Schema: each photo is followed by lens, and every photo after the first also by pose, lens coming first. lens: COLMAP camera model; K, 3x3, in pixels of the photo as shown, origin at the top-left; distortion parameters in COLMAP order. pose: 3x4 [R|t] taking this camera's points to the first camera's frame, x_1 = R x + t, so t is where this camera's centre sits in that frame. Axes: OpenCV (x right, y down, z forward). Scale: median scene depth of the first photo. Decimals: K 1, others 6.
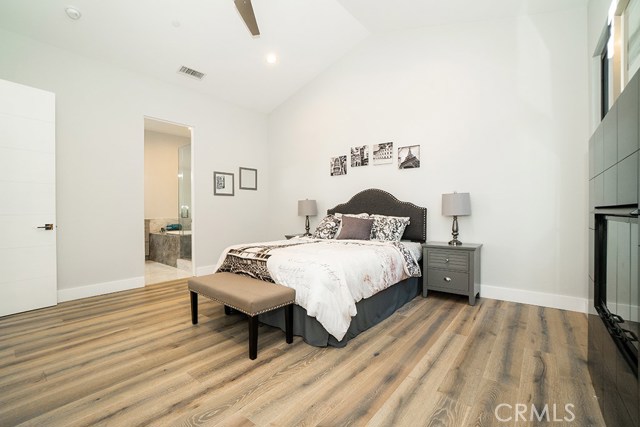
lens RADIAL K [[280.1, 0, 312.3], [0, 280.1, 214.7], [0, 0, 1]] dist [-0.062196, 0.021840]
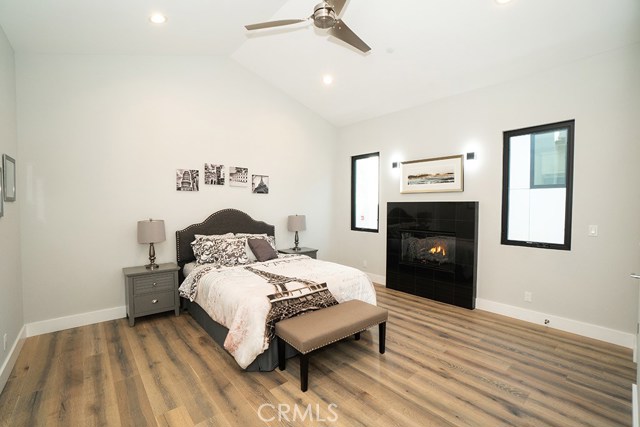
lens RADIAL K [[280.1, 0, 312.3], [0, 280.1, 214.7], [0, 0, 1]] dist [-0.062196, 0.021840]
pose [[0.186398, -0.025730, 0.982137, -0.829765], [0.007665, 0.999665, 0.024734, -0.104360], [-0.982444, 0.002917, 0.186533, 0.558551]]
